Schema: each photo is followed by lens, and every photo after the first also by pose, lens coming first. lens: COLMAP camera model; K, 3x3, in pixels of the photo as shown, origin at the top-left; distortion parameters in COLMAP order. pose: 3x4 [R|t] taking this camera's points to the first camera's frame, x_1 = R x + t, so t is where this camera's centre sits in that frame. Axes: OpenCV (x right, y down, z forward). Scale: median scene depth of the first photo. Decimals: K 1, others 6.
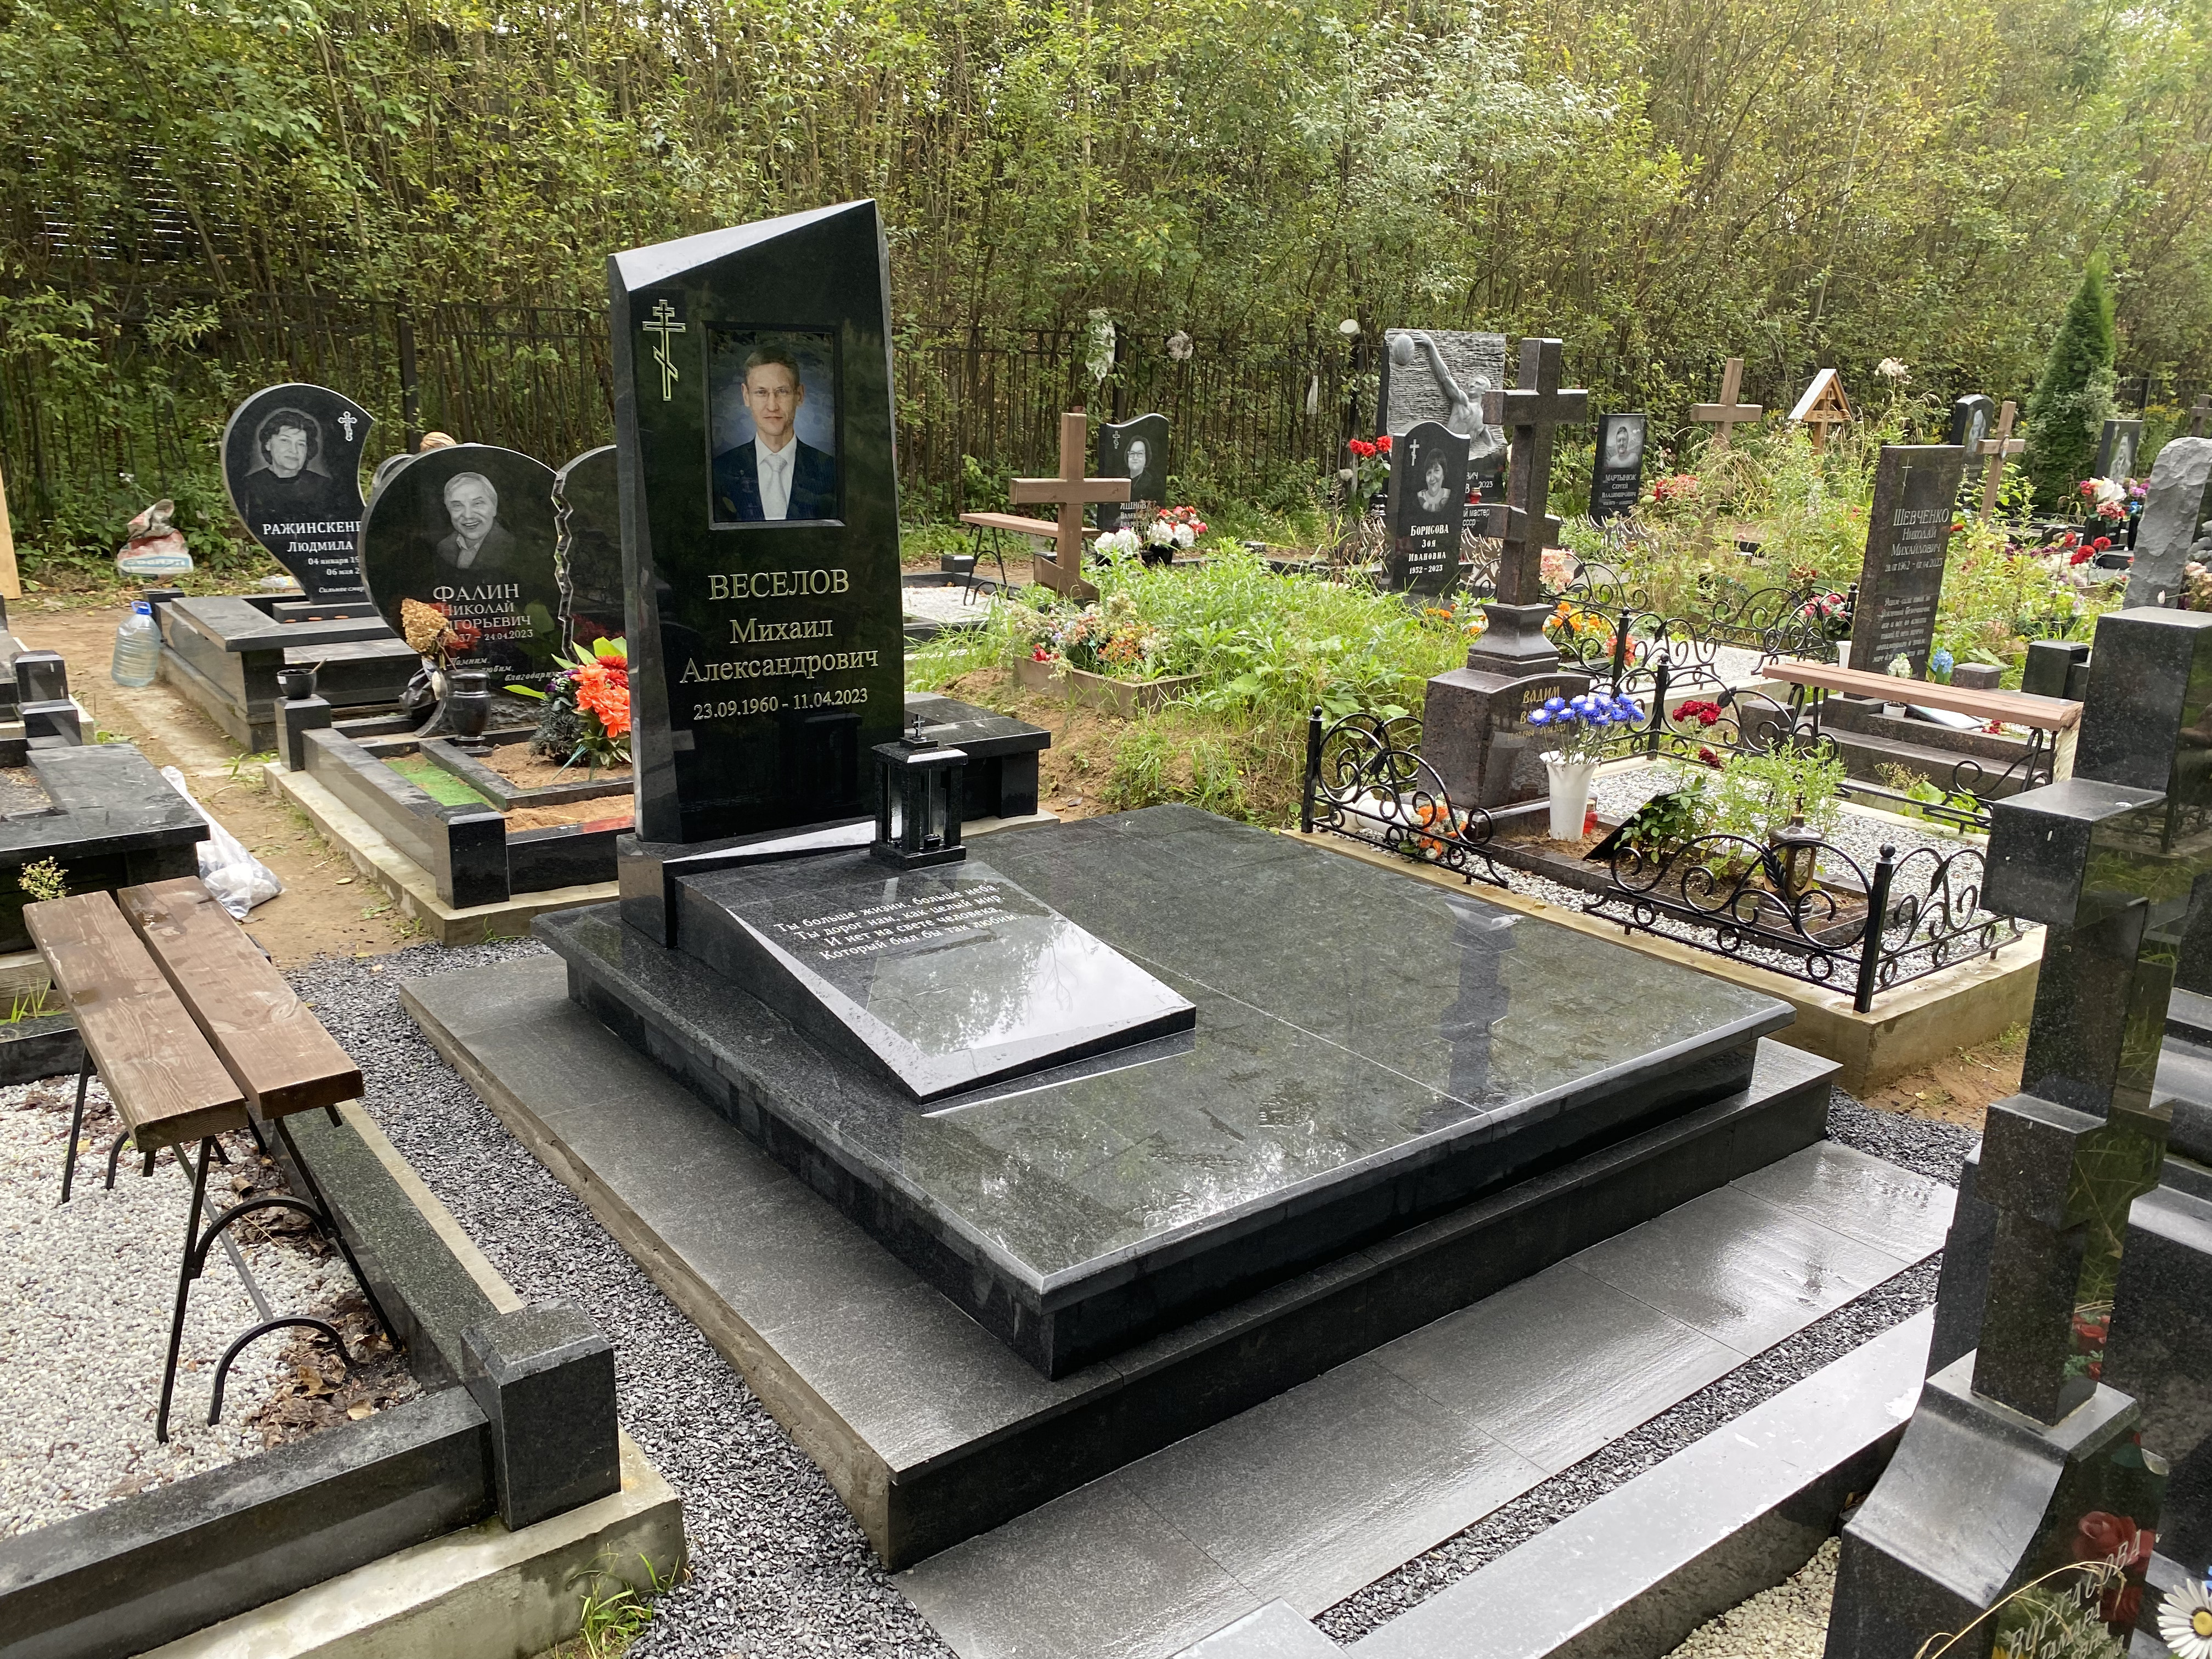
lens RADIAL K [[1695.1, 0, 1116.1], [0, 1695.1, 820.1], [0, 0, 1]] dist [0.055977, -0.038918]
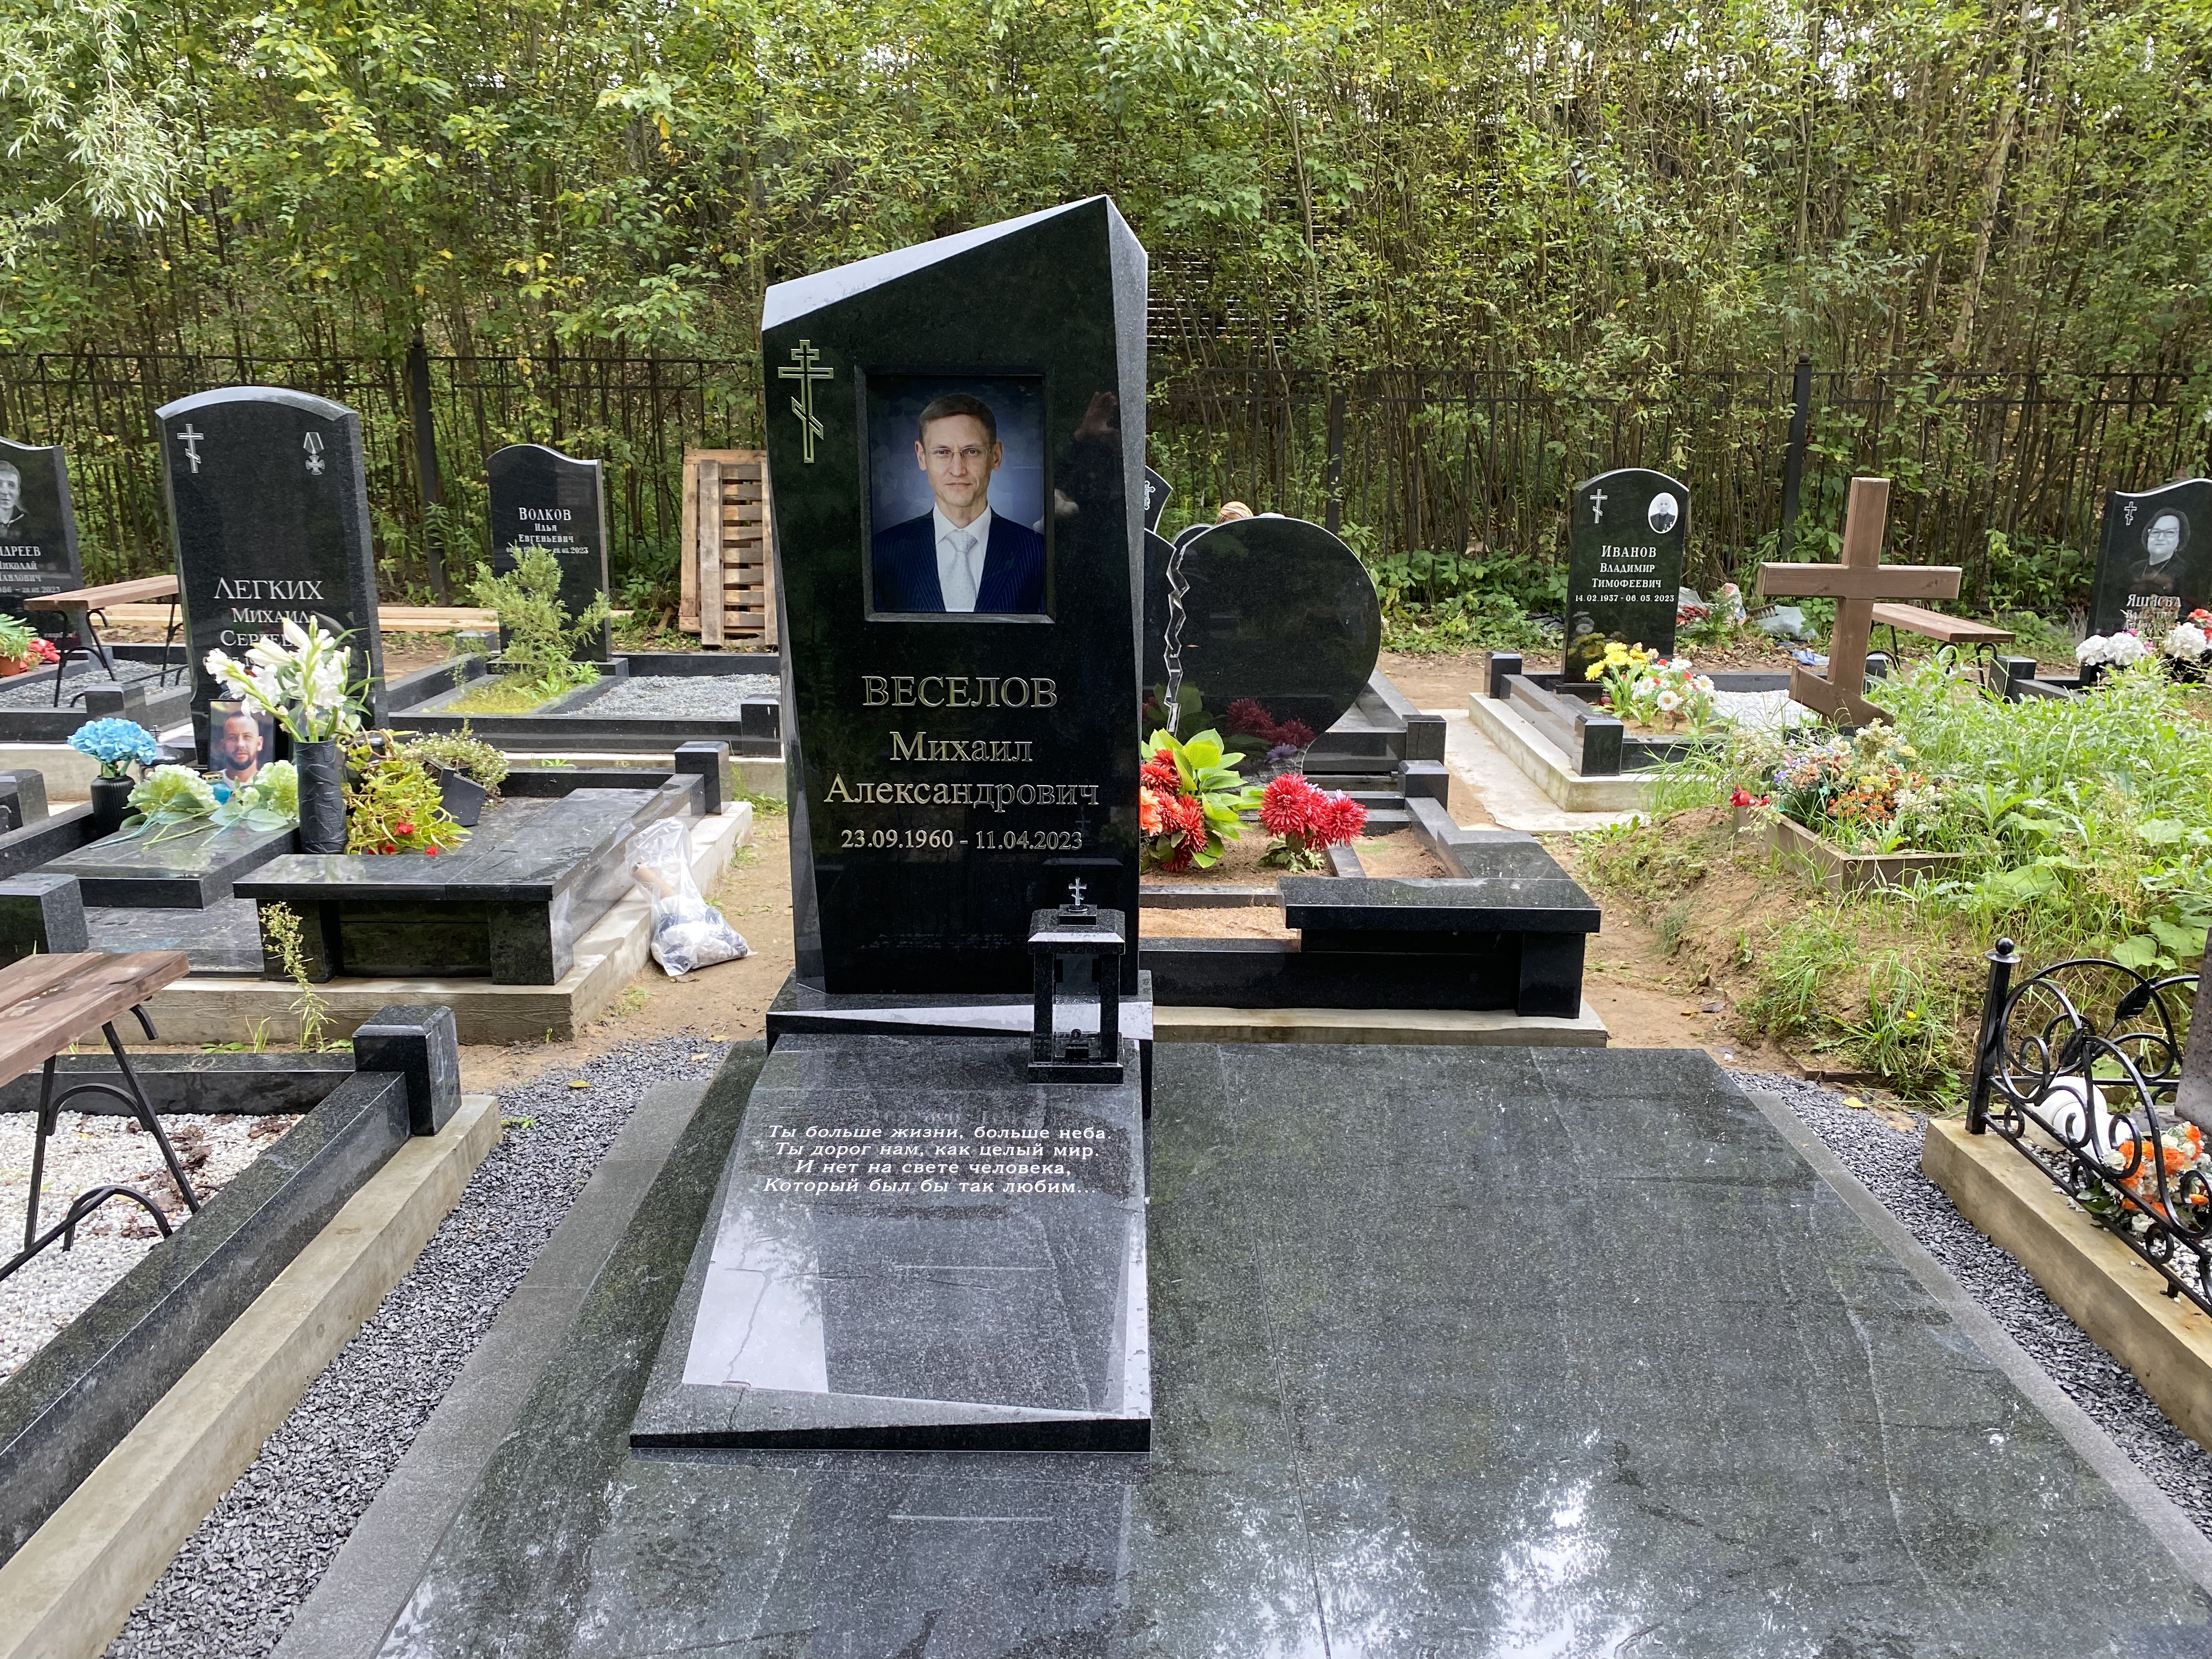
lens RADIAL K [[1695.1, 0, 1116.1], [0, 1695.1, 820.1], [0, 0, 1]] dist [0.055977, -0.038918]
pose [[0.786769, 0.125402, -0.604375, 0.346372], [-0.148147, 0.988889, 0.012328, -0.100696], [0.599206, 0.079837, 0.796605, 0.421218]]
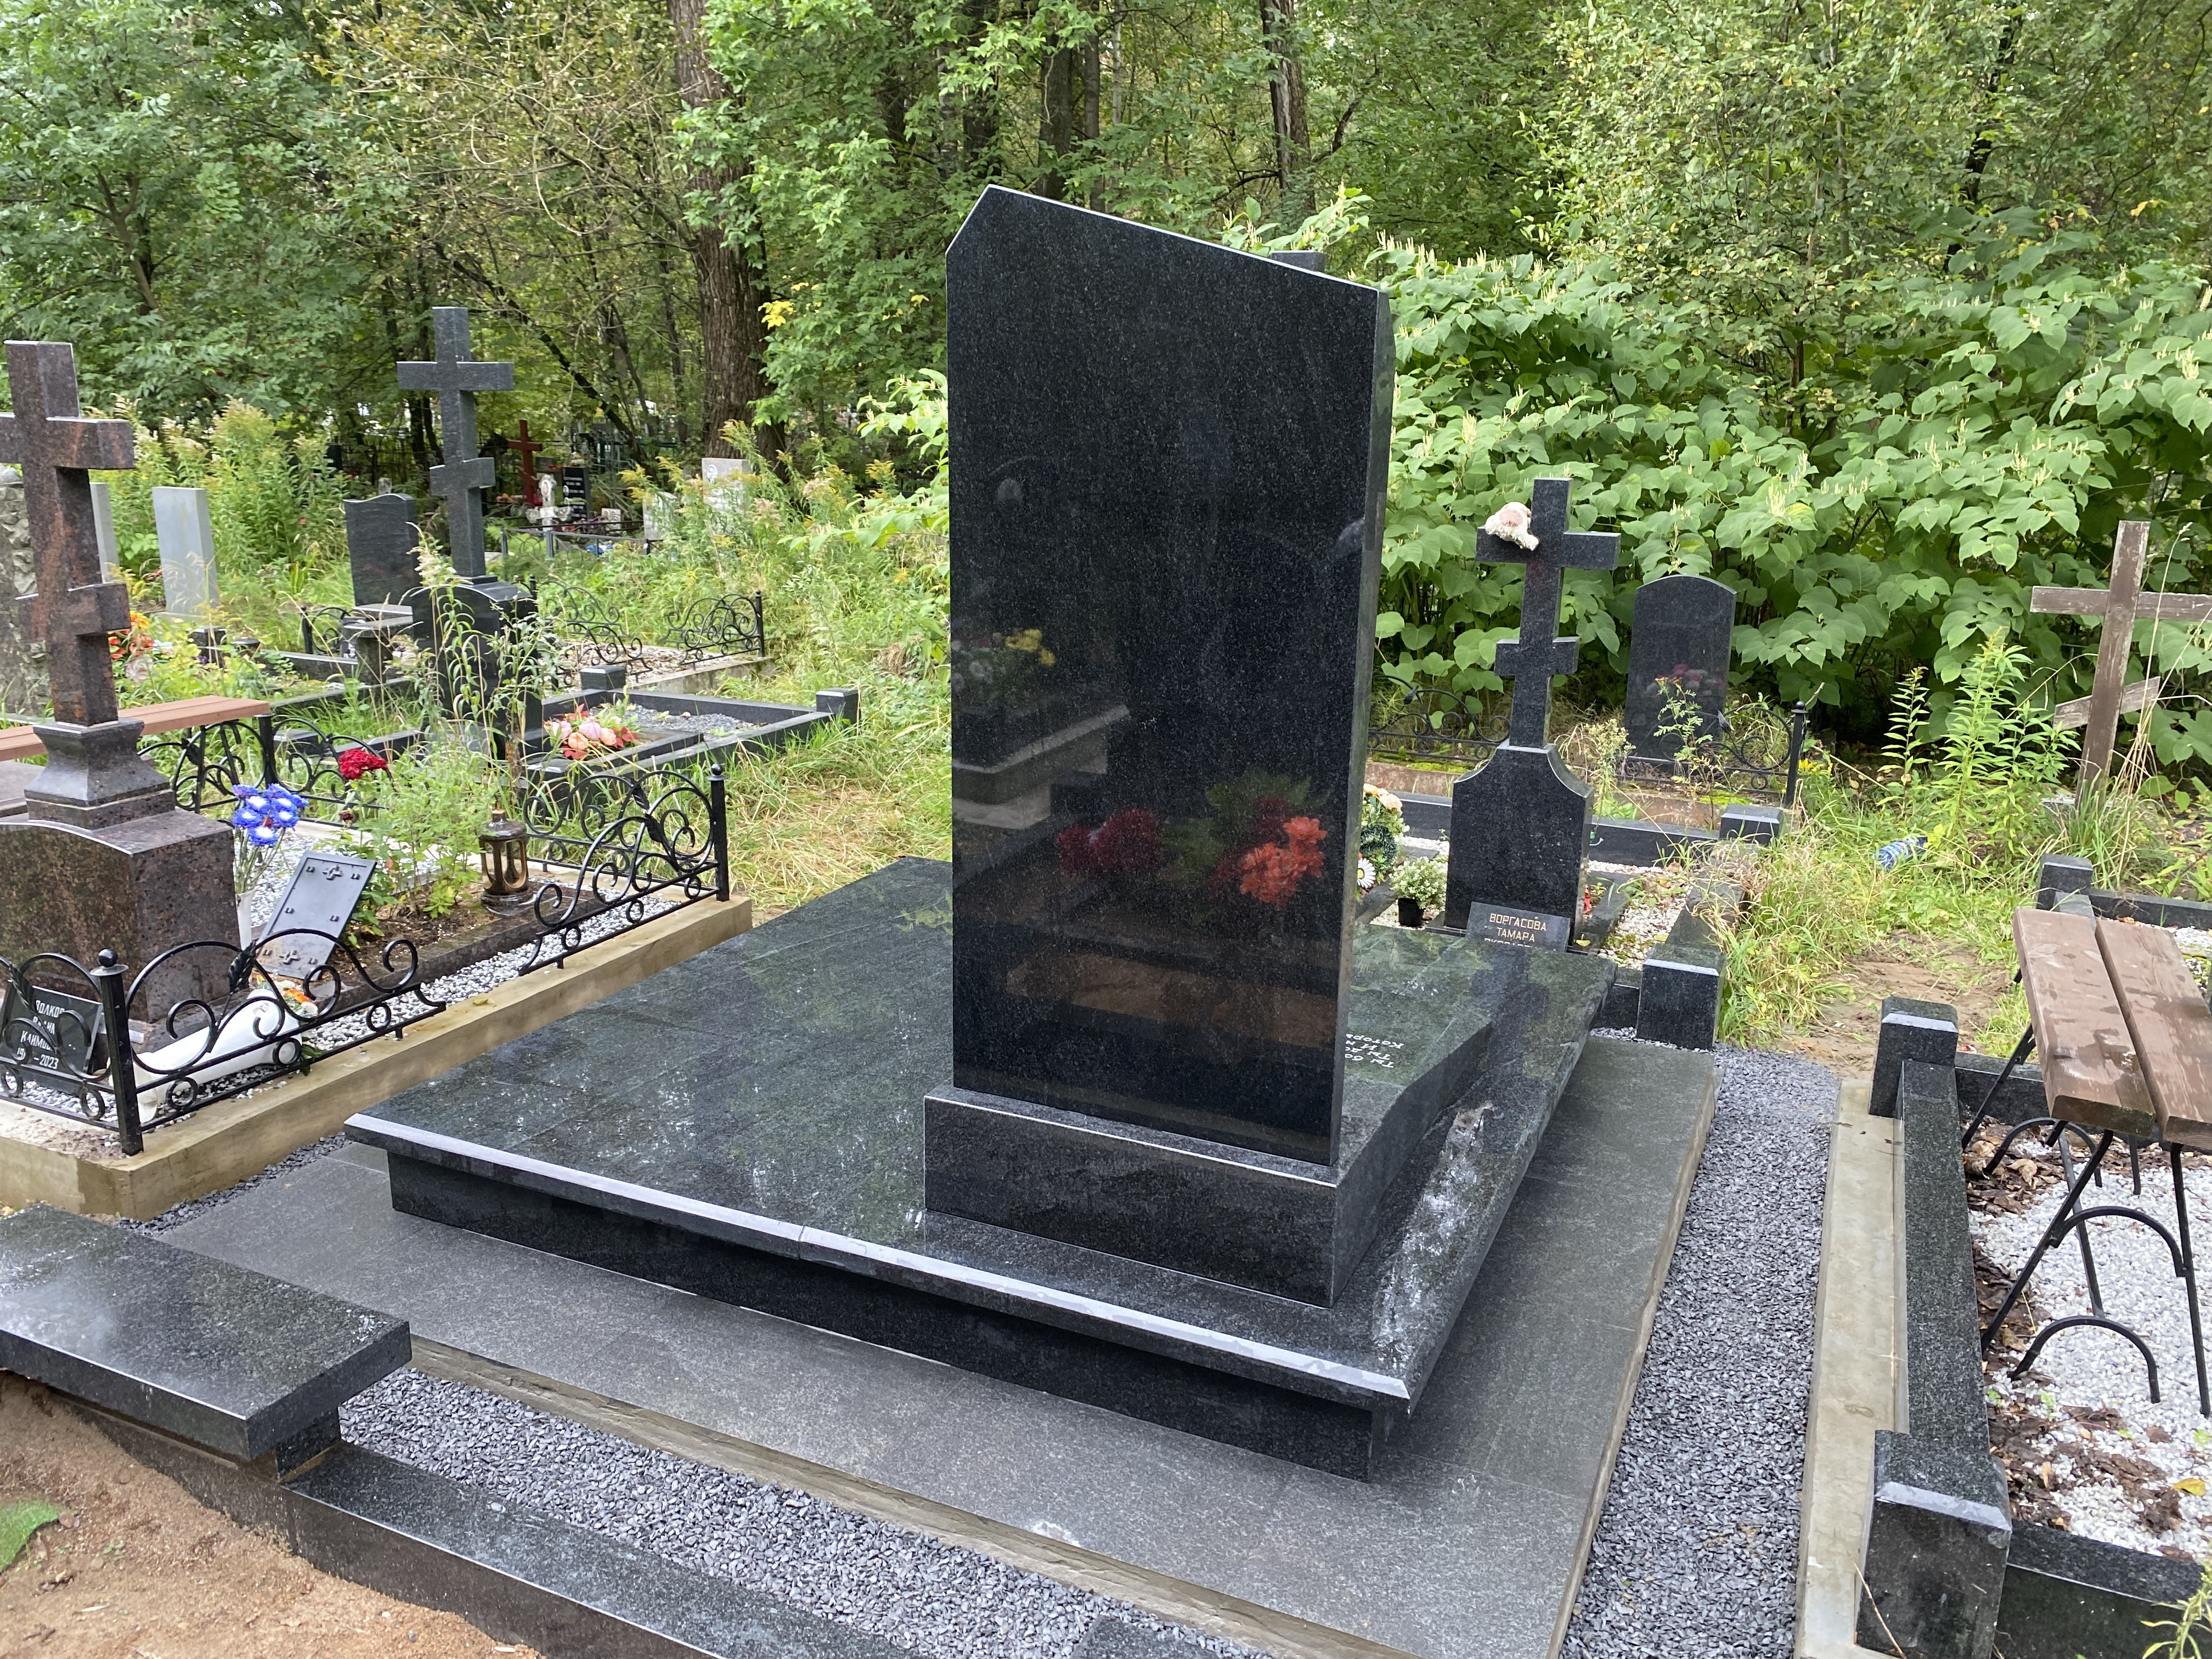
lens RADIAL K [[1695.1, 0, 1116.1], [0, 1695.1, 820.1], [0, 0, 1]] dist [0.055977, -0.038918]
pose [[-0.466185, -0.255388, 0.847023, -0.783656], [0.202045, 0.901389, 0.382982, -0.384439], [-0.861307, 0.349677, -0.368614, 1.303944]]
